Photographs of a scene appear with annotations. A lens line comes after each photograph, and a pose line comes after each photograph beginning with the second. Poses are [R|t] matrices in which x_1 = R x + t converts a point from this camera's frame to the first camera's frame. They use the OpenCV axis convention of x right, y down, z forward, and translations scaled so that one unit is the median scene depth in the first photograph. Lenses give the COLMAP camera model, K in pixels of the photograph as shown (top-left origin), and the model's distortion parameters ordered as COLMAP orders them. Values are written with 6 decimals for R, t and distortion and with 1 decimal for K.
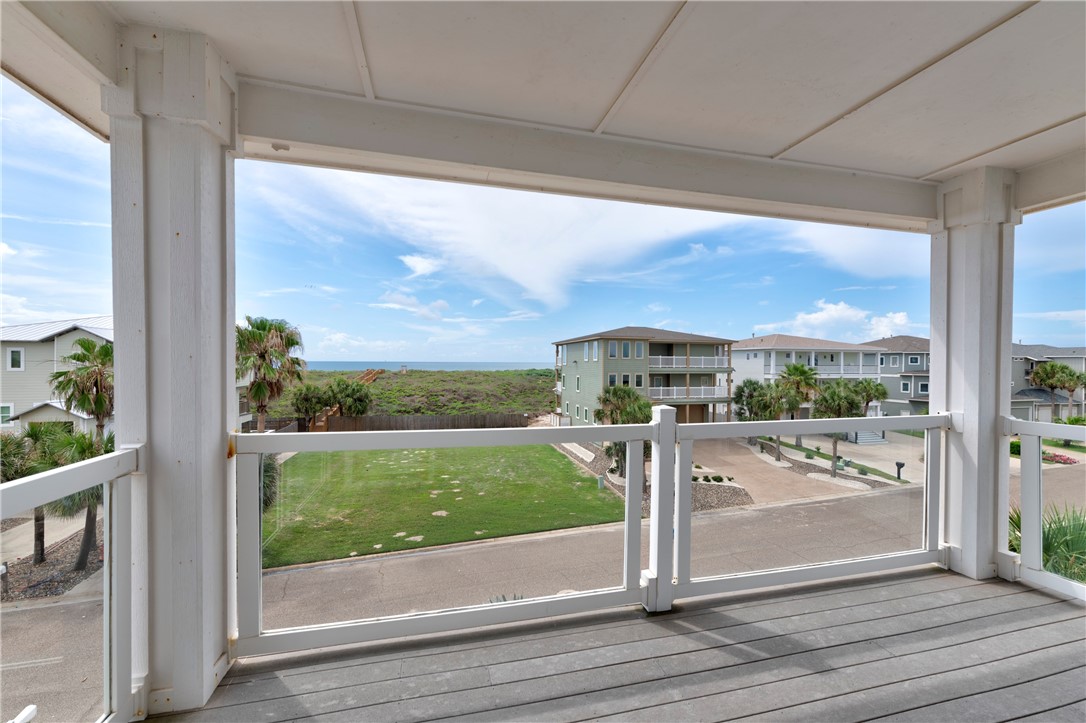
lens RADIAL K [[435.7, 0, 543.0], [0, 435.7, 361.5], [0, 0, 1]] dist [-0.000199, -0.000161]
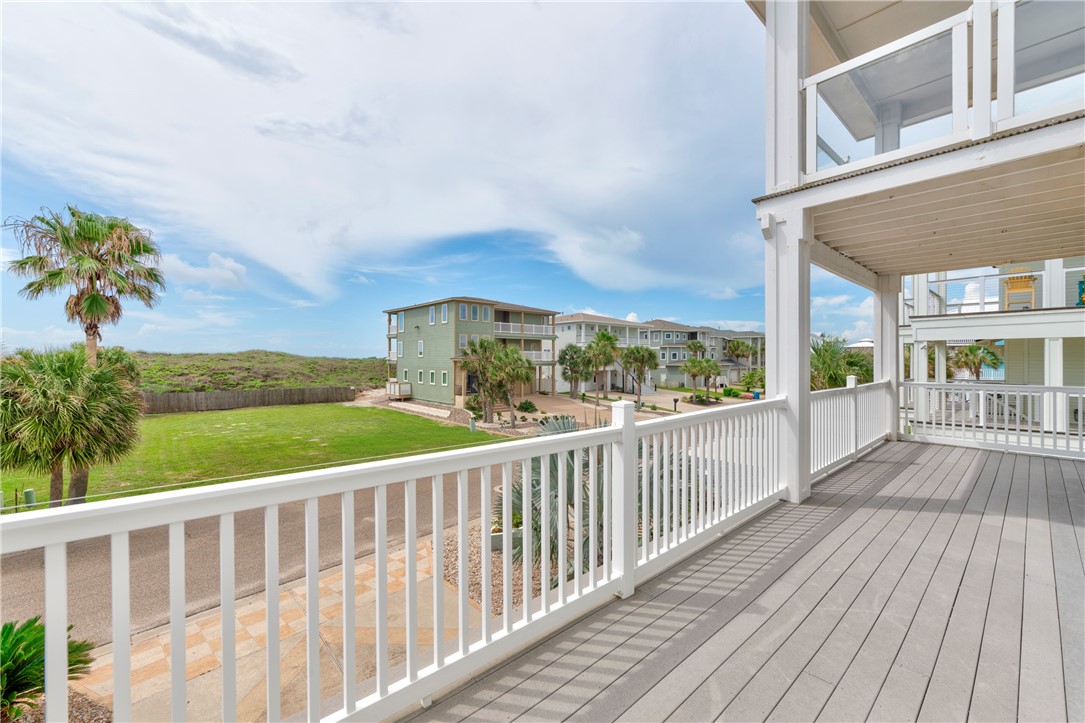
lens RADIAL K [[440.6, 0, 541.7], [0, 440.6, 358.3], [0, 0, 1]] dist [0.001668, 0.000065]
pose [[0.884528, -0.003564, 0.466473, -0.143286], [0.004551, 0.999989, -0.000990, 0.074051], [-0.466464, 0.002998, 0.884535, -0.021994]]
